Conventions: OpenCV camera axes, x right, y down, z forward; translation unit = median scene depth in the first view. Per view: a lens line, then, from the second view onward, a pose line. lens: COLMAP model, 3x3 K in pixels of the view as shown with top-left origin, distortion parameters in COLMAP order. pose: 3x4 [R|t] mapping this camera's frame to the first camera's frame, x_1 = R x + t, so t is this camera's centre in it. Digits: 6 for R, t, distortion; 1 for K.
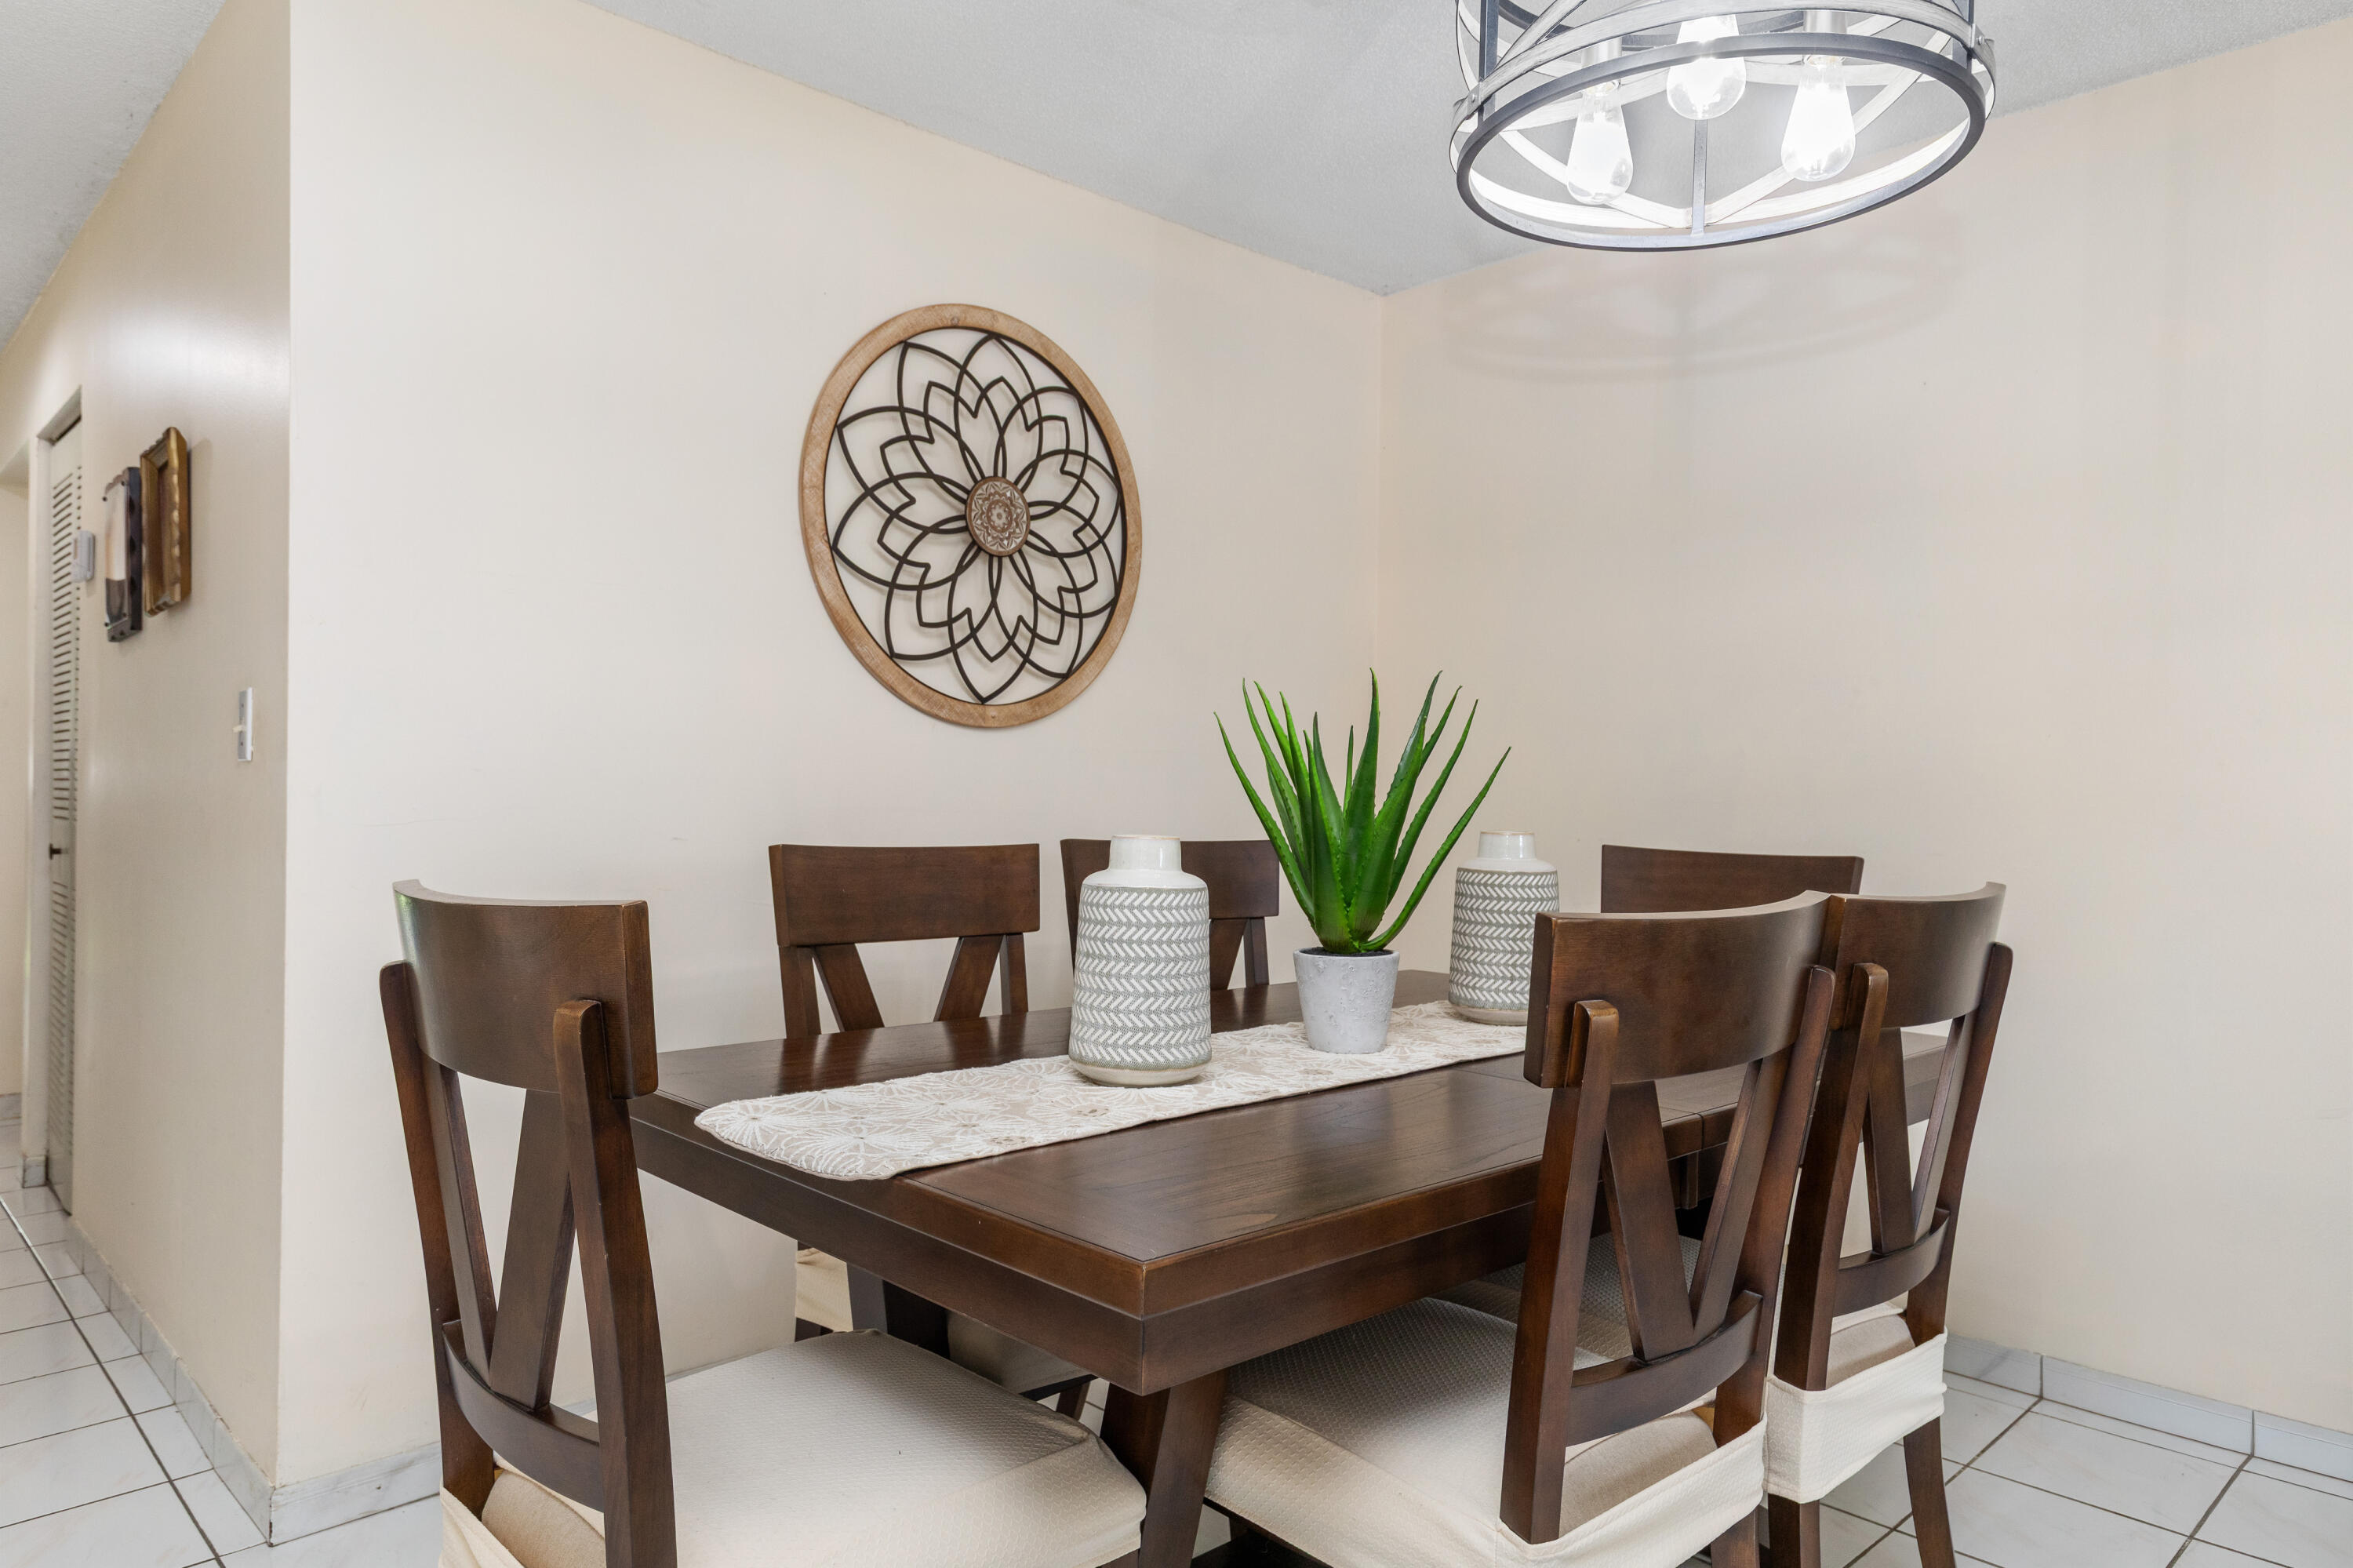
lens RADIAL K [[1496.3, 0, 1157.0], [0, 1496.3, 784.7], [0, 0, 1]] dist [0.006681, 0.001160]
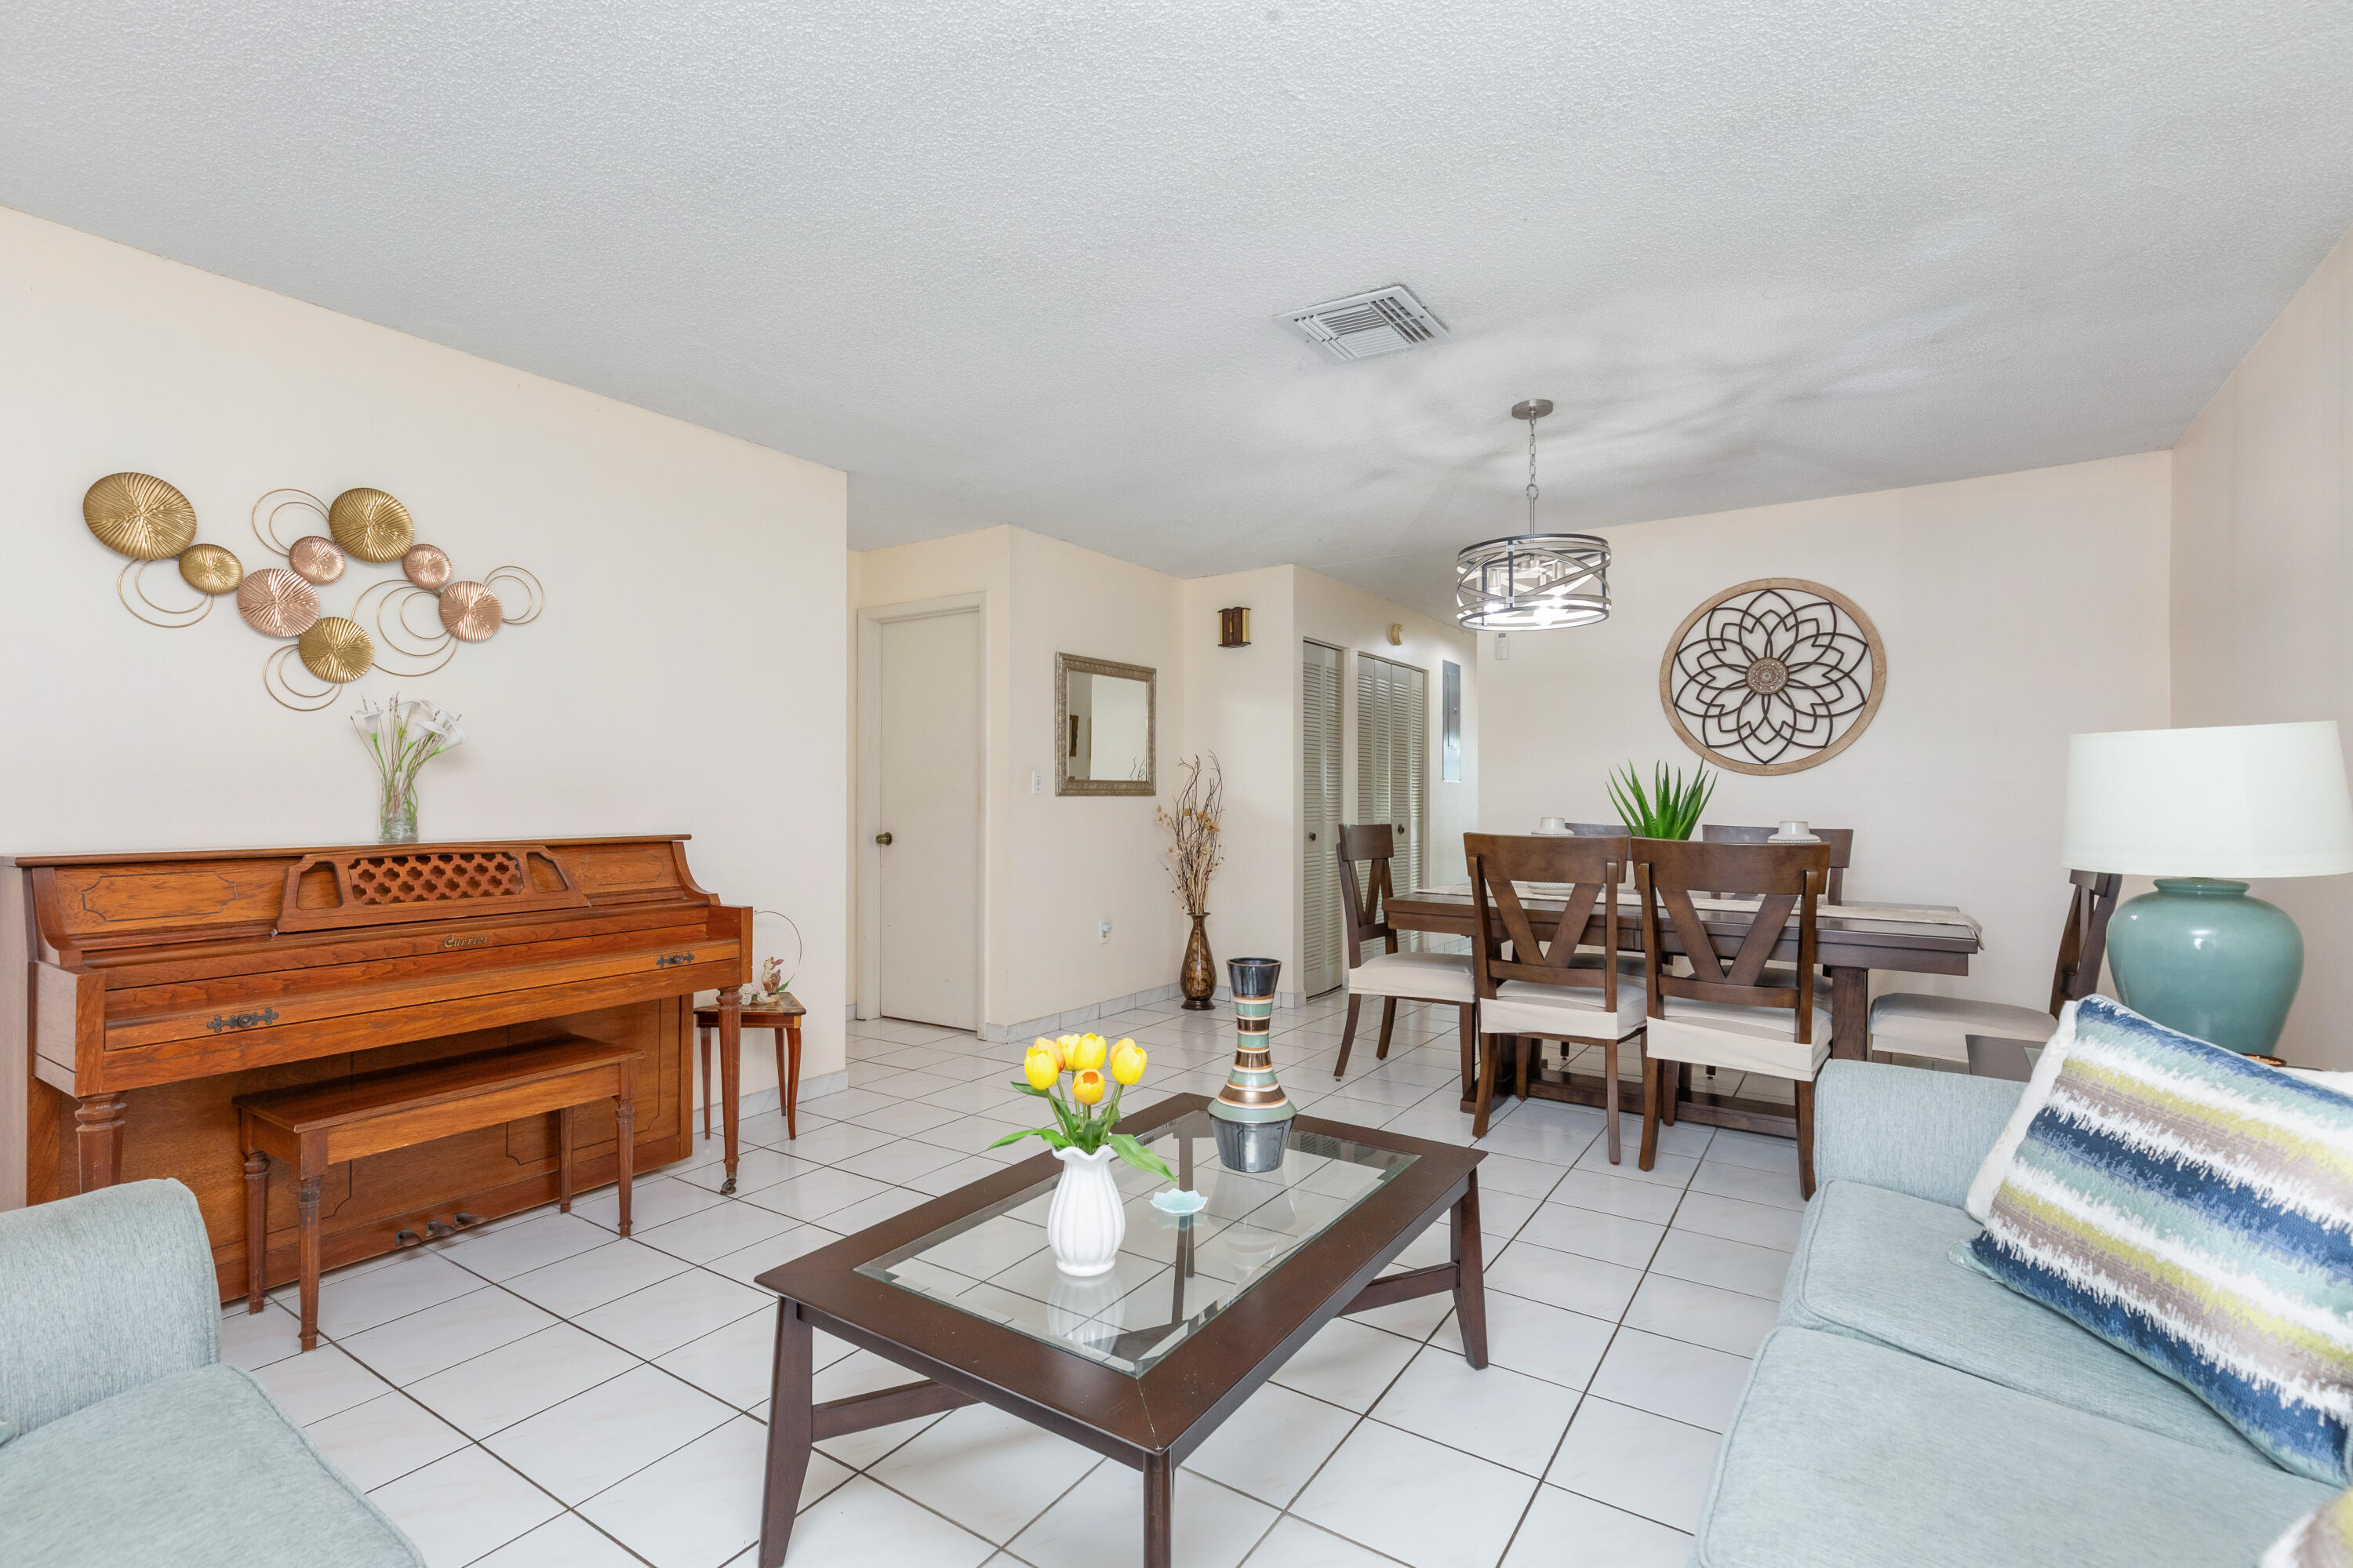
lens RADIAL K [[1080.3, 0, 1149.9], [0, 1080.3, 790.5], [0, 0, 1]] dist [0.003173, 0.000031]
pose [[0.215296, -0.017720, -0.976388, 1.229732], [-0.000130, 0.999835, -0.018174, 0.011613], [0.976549, 0.004040, 0.215258, -0.190796]]
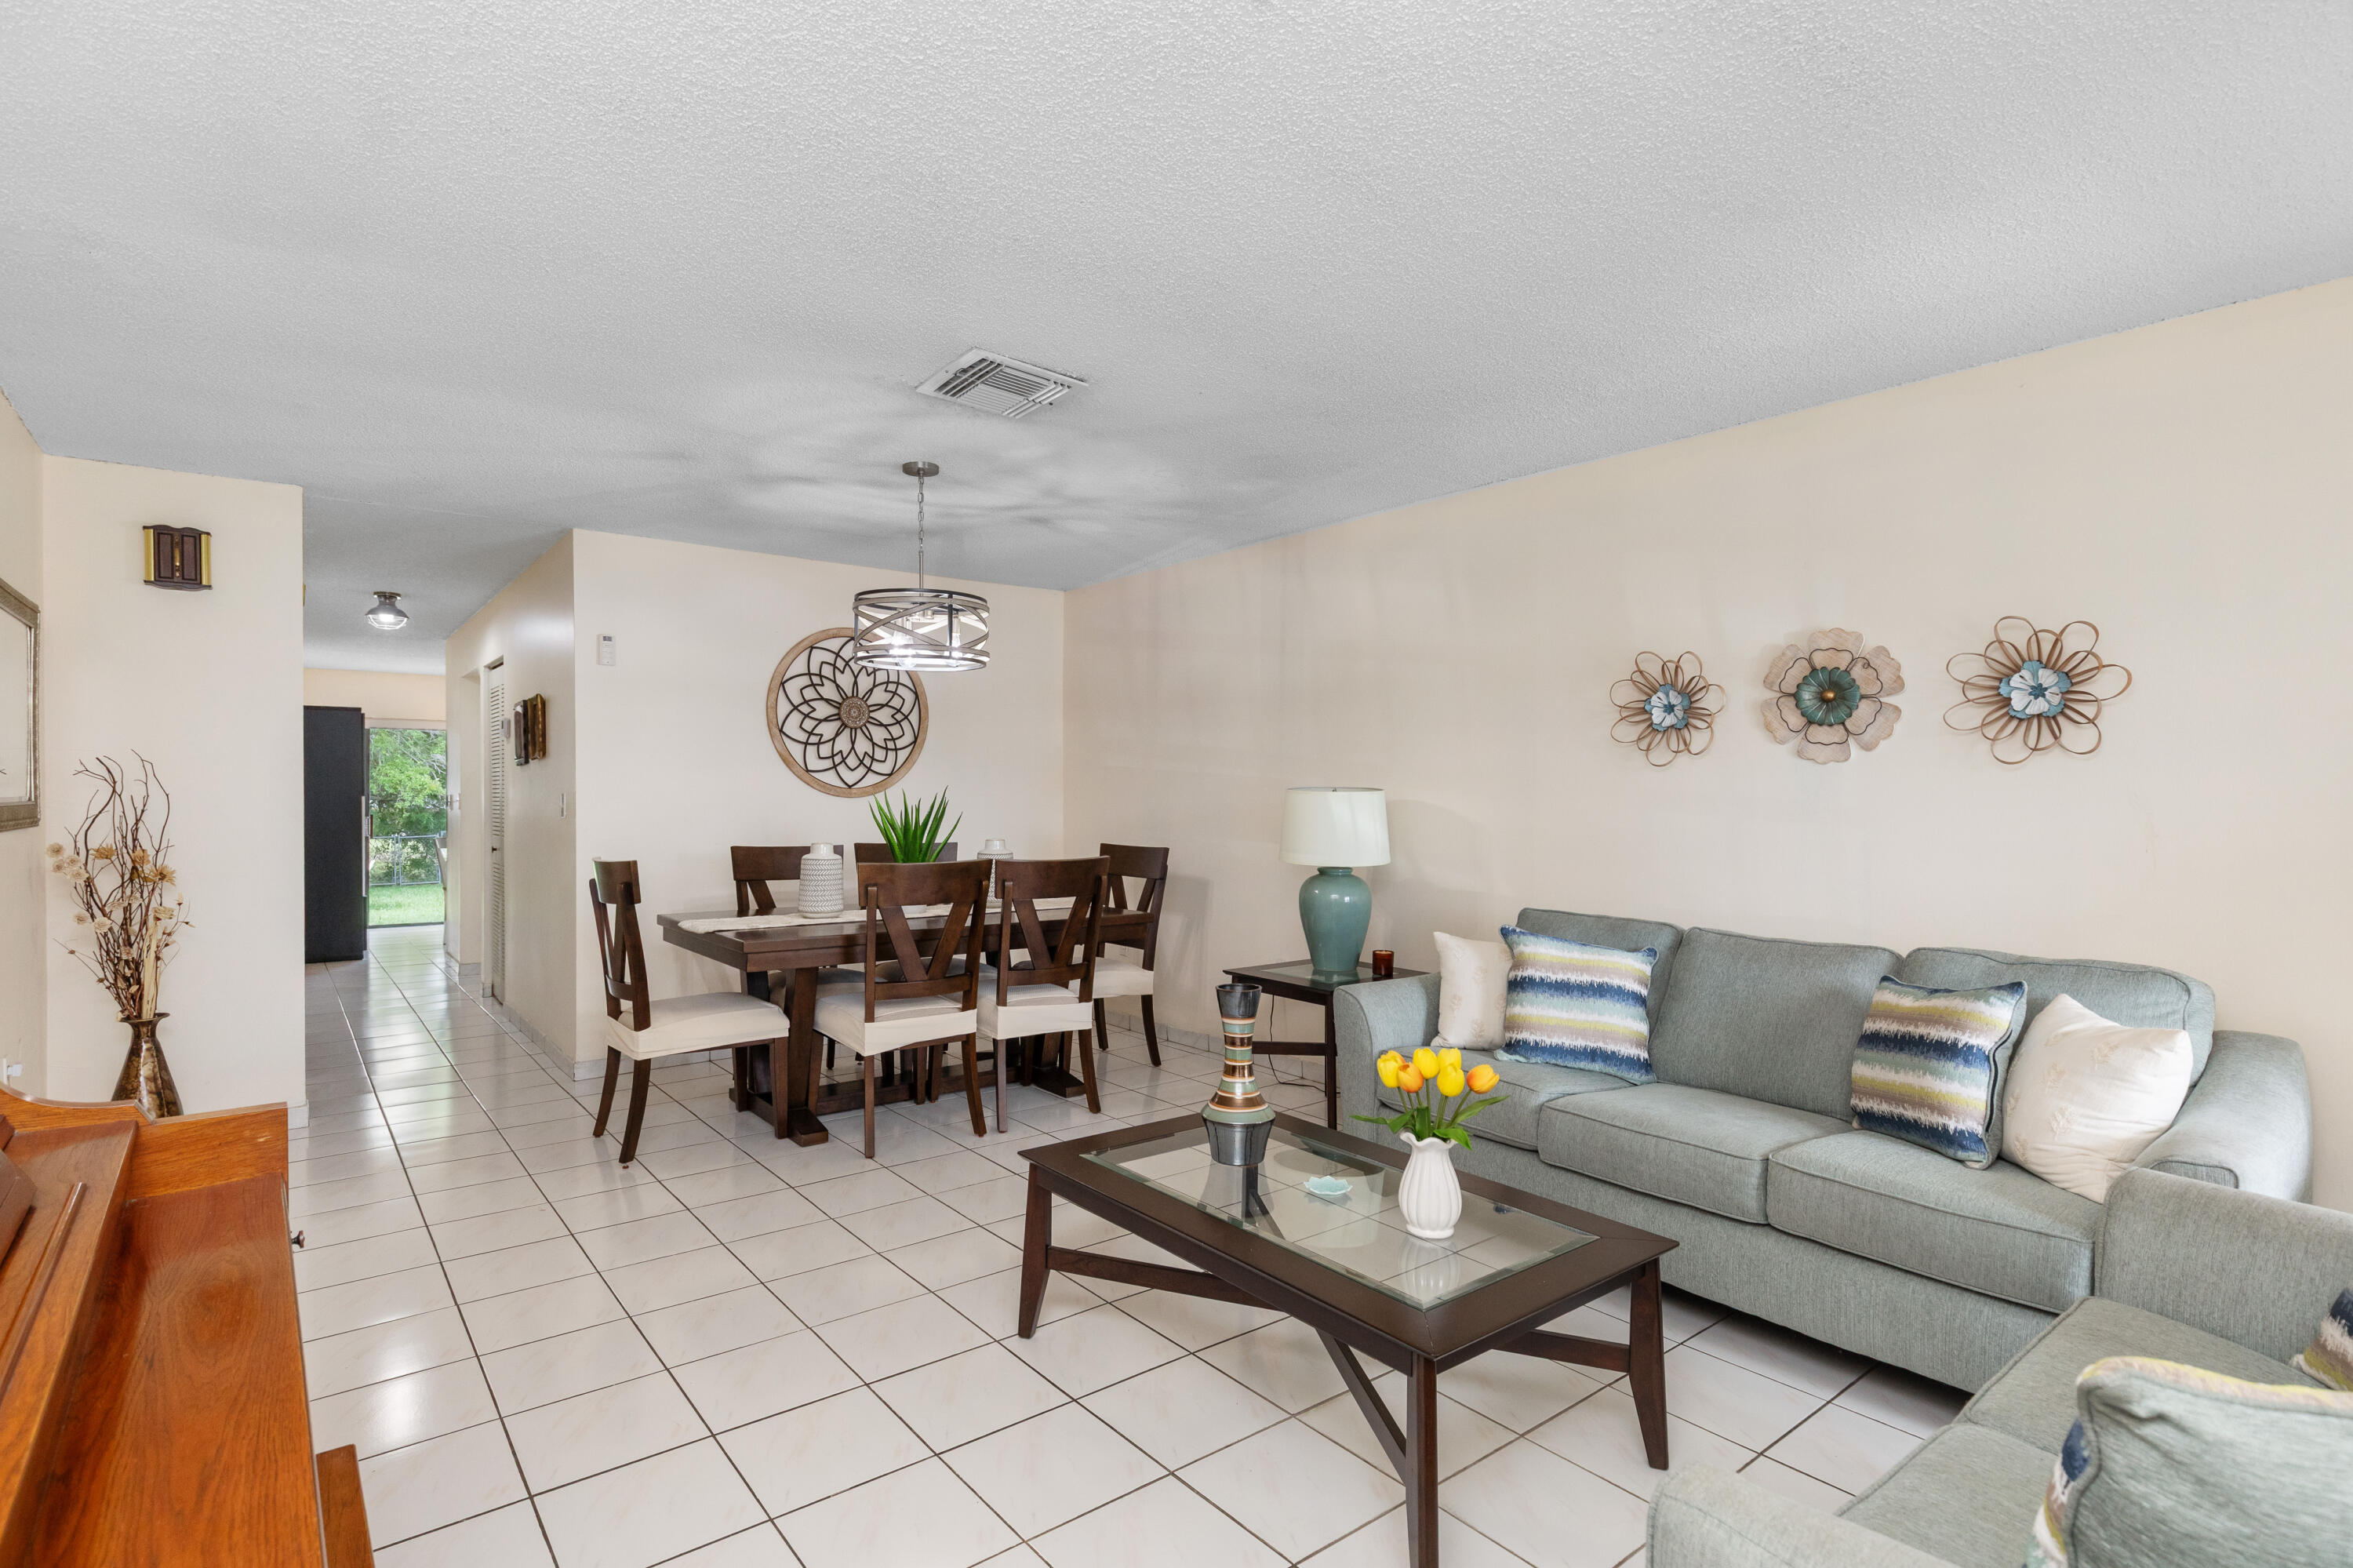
lens RADIAL K [[1135.9, 0, 1155.4], [0, 1135.9, 804.4], [0, 0, 1]] dist [-0.001657, -0.000780]
pose [[0.995914, -0.009208, -0.089836, 0.569287], [0.009933, 0.999922, 0.007628, -0.037180], [0.089758, -0.008489, 0.995927, -0.844416]]
